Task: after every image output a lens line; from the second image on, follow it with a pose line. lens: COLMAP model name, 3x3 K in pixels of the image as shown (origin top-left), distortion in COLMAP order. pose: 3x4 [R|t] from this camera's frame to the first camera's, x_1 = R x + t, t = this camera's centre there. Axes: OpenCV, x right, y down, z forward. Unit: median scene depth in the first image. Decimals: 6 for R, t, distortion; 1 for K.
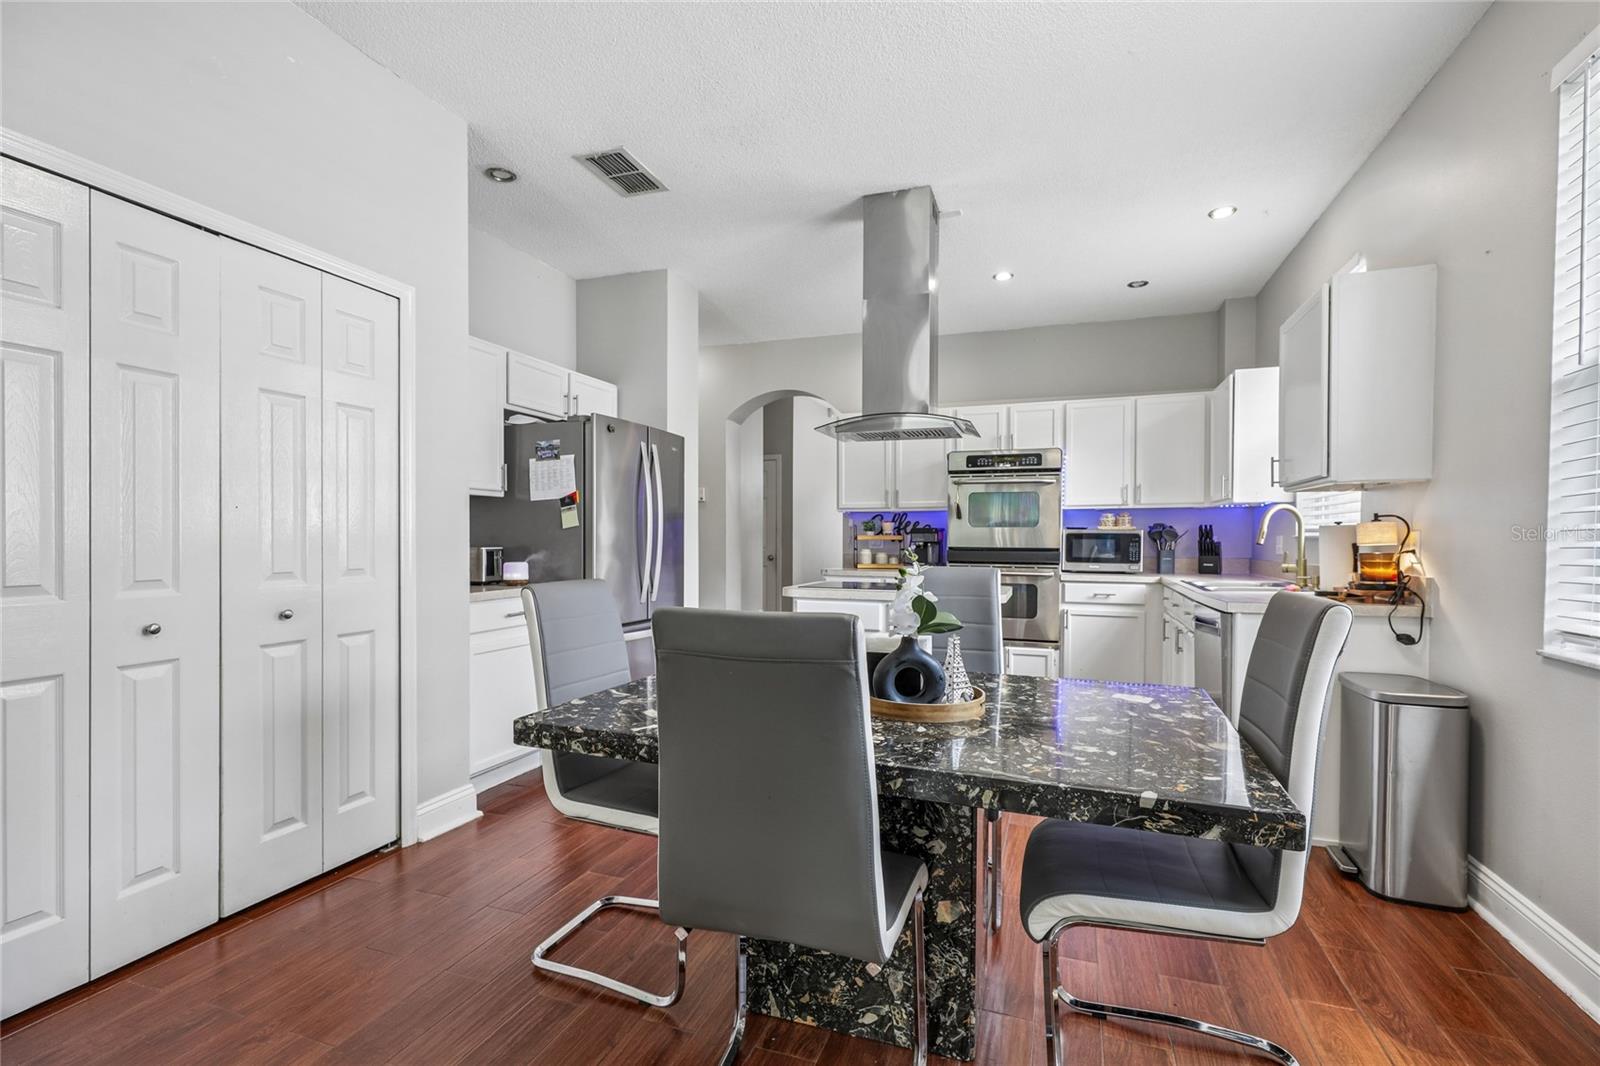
lens RADIAL K [[722.0, 0, 804.8], [0, 722.0, 549.3], [0, 0, 1]] dist [-0.000192, -0.000245]
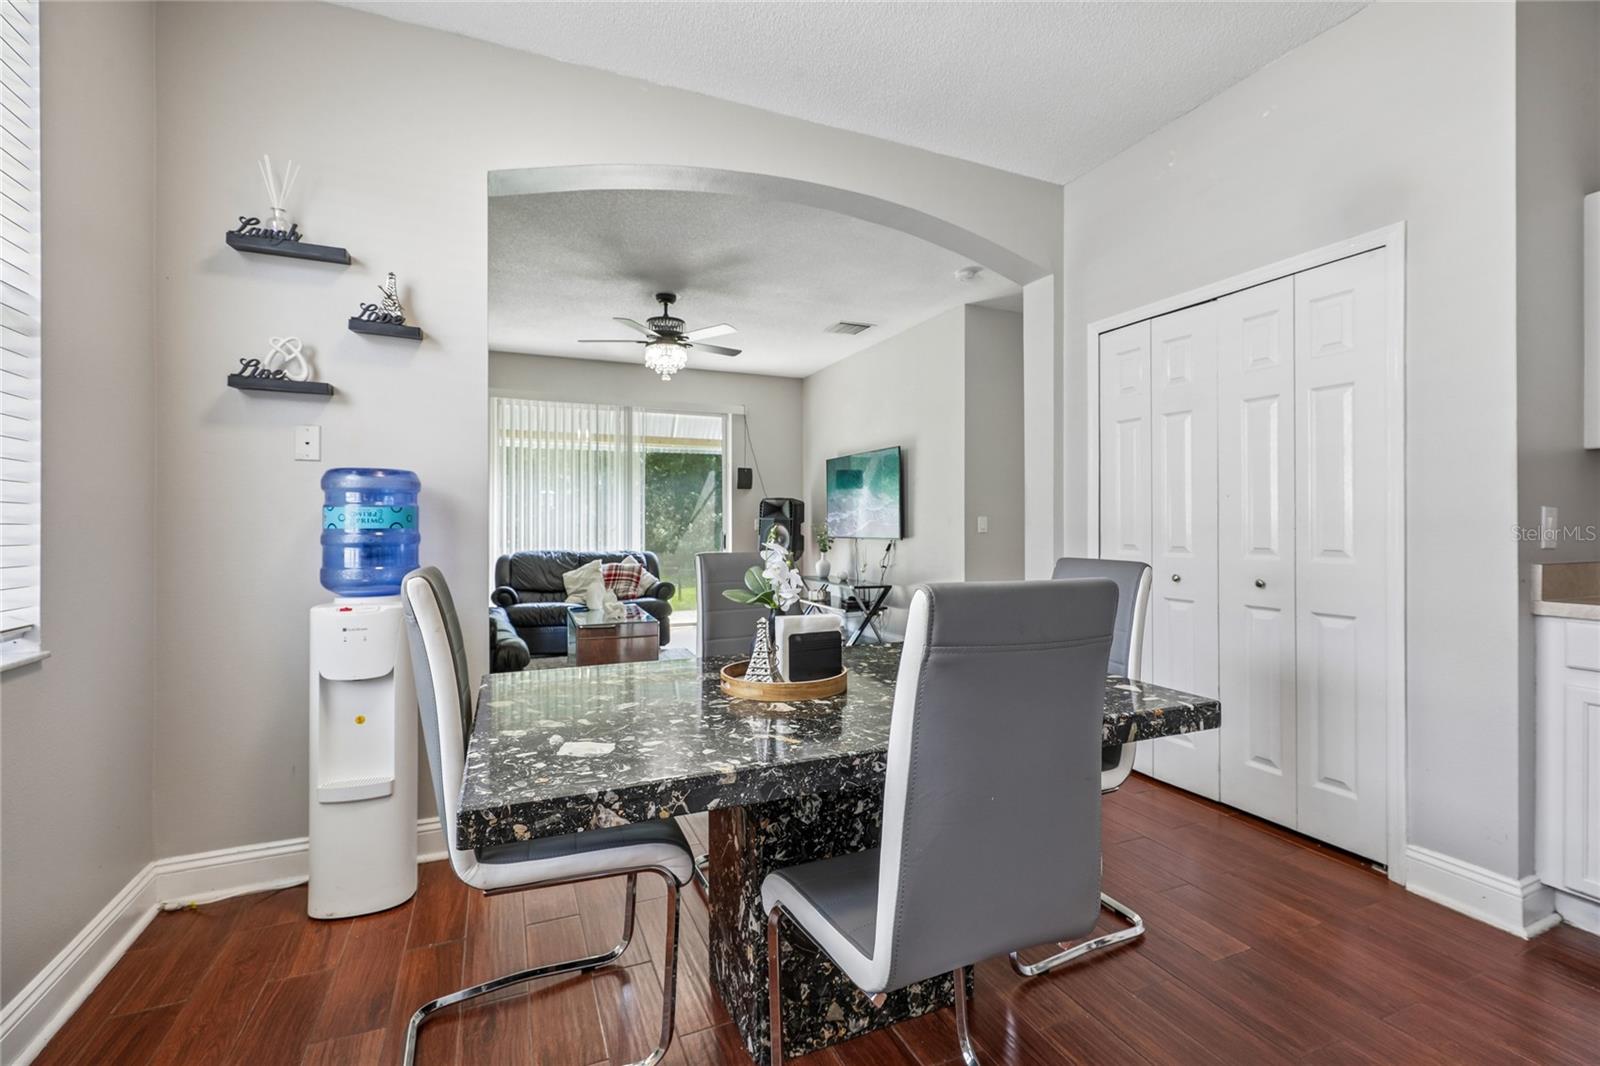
lens RADIAL K [[717.7, 0, 806.1], [0, 717.7, 521.2], [0, 0, 1]] dist [0.001165, -0.000028]
pose [[-0.725430, -0.004157, -0.688283, 0.525525], [-0.013564, 0.999874, 0.008258, -0.009649], [0.688162, 0.015327, -0.725395, 1.110873]]
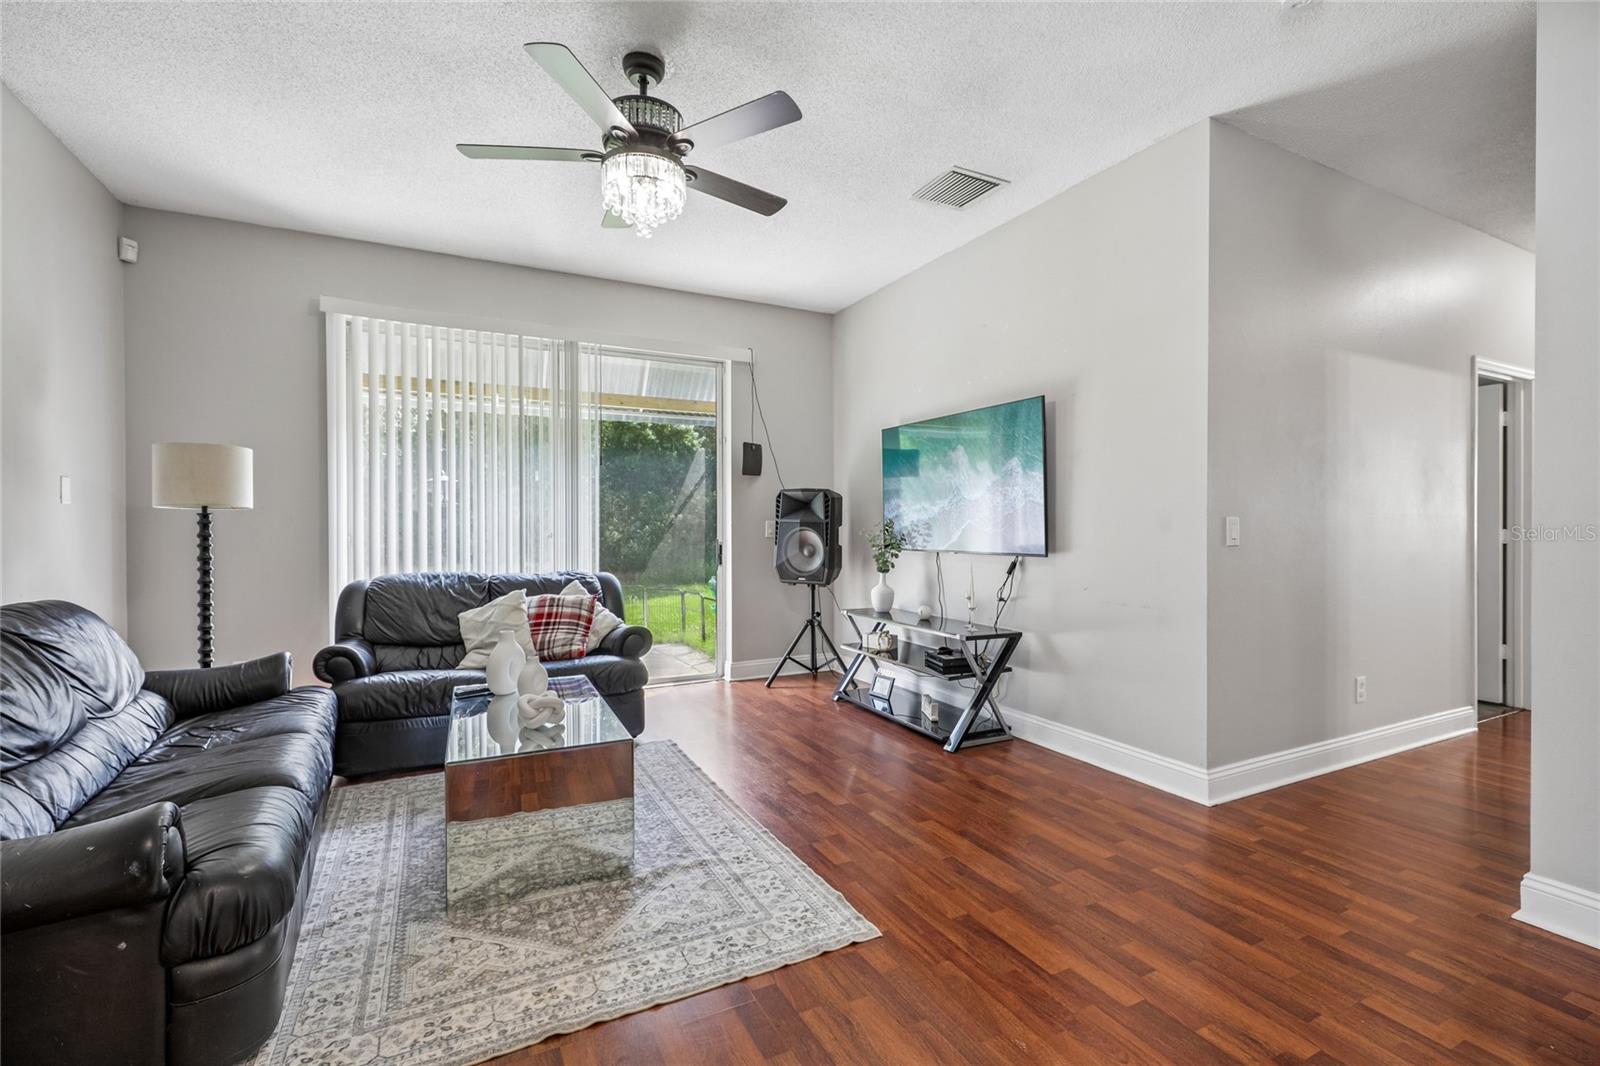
lens RADIAL K [[716.4, 0, 804.8], [0, 716.4, 532.5], [0, 0, 1]] dist [-0.001077, 0.000014]
pose [[-0.681282, 0.006181, -0.731995, 0.020249], [-0.013269, 0.999696, 0.020791, -0.001296], [0.731901, 0.023877, -0.680993, 0.252124]]
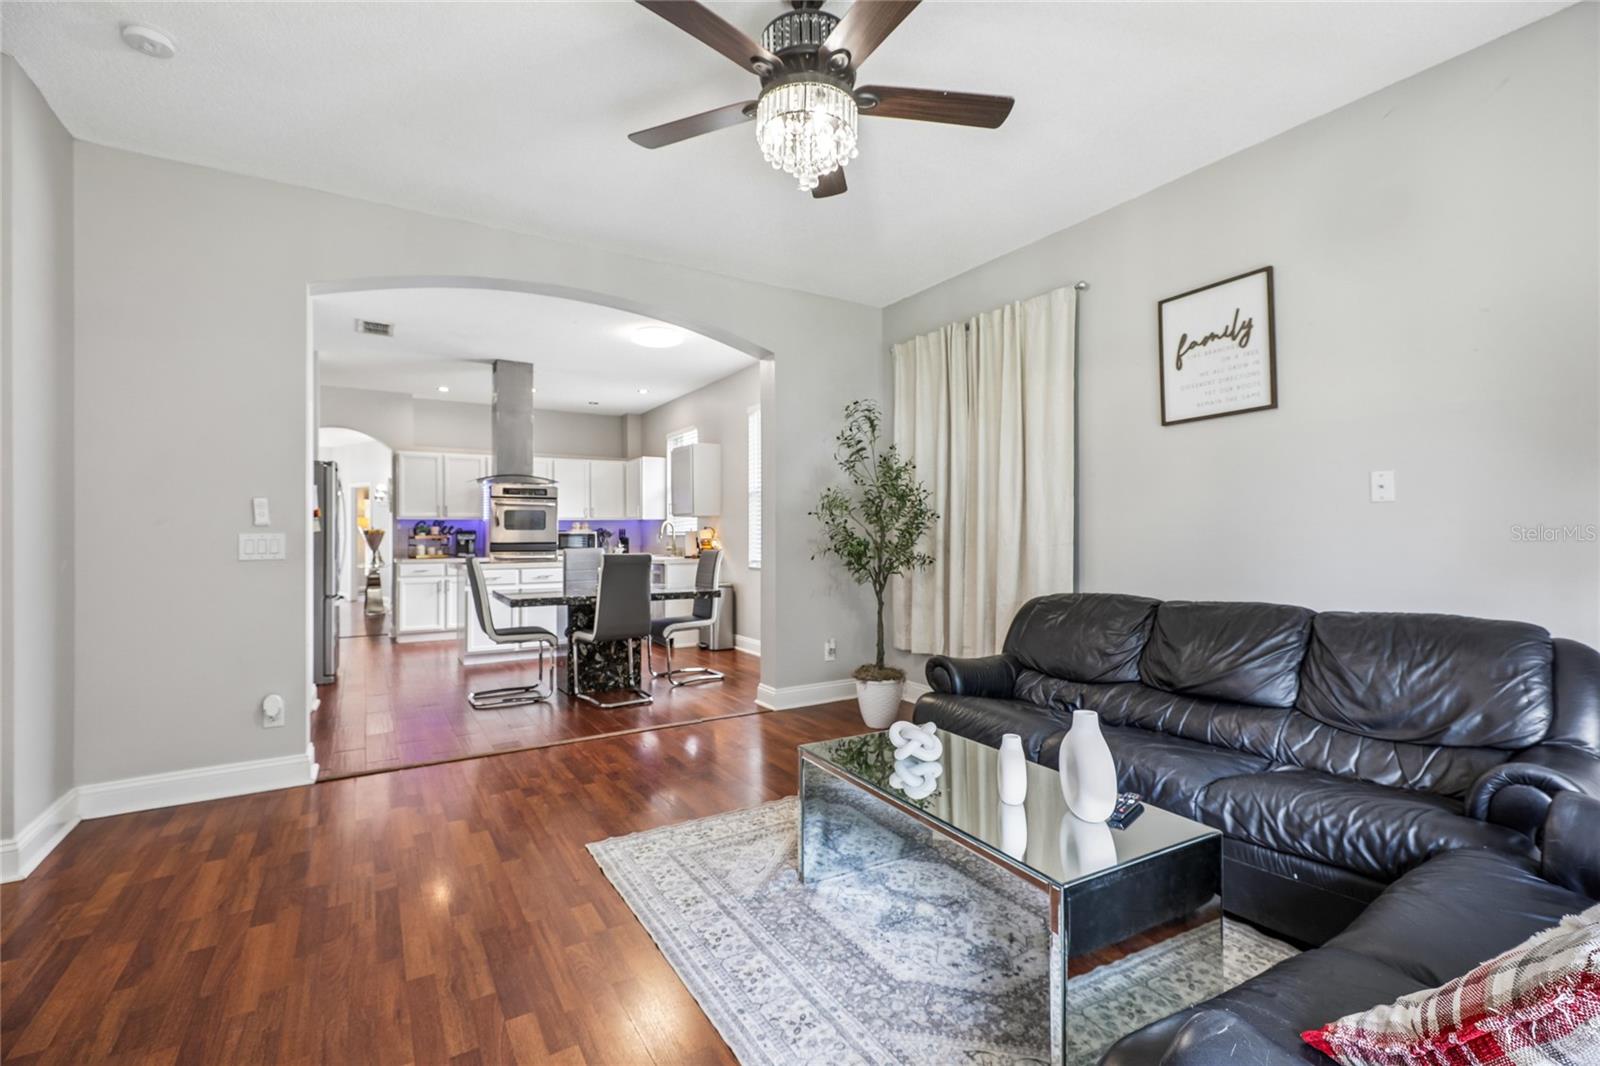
lens RADIAL K [[705.3, 0, 800.0], [0, 705.3, 533.0], [0, 0, 1]] dist [-0.001936, -0.000170]
pose [[0.625661, -0.003331, 0.780088, -1.131690], [0.019858, 0.999735, -0.011658, 0.014959], [-0.779842, 0.022785, 0.625561, -1.017426]]
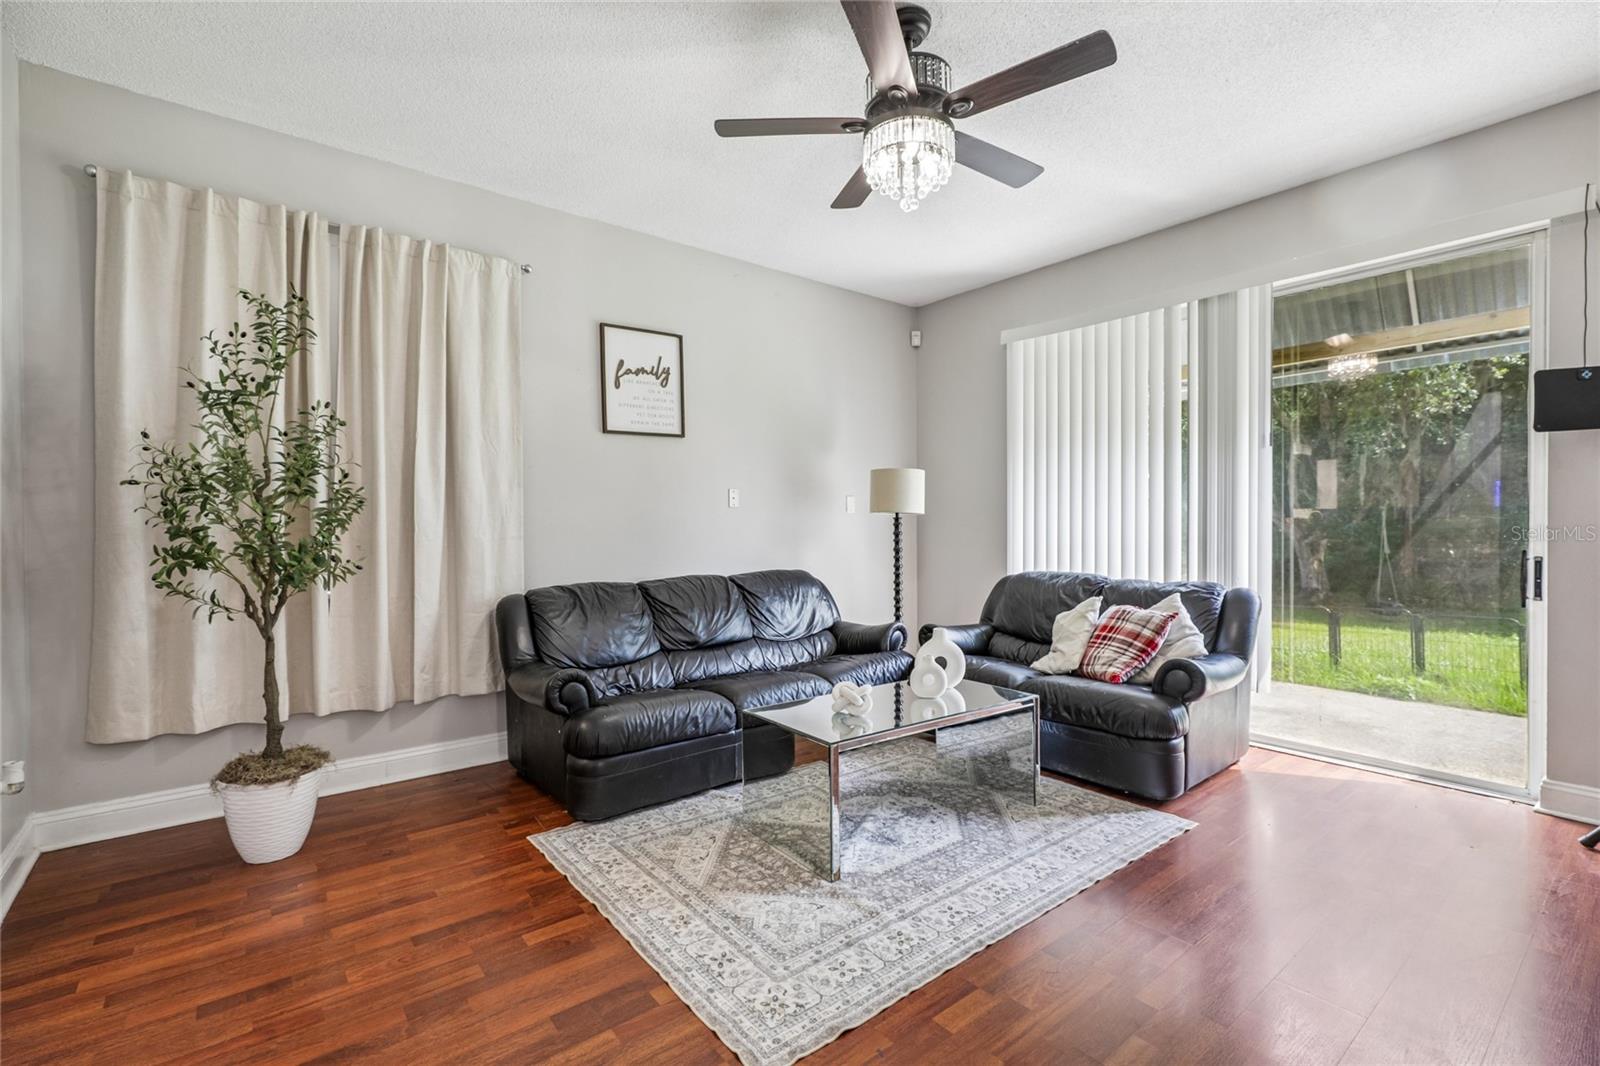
lens RADIAL K [[716.4, 0, 804.8], [0, 716.4, 532.5], [0, 0, 1]] dist [-0.001077, 0.000014]
pose [[-0.851086, -0.005543, 0.524997, -0.877542], [0.010103, 0.999586, 0.026931, -0.007690], [-0.524929, 0.028225, -0.850678, 0.254945]]
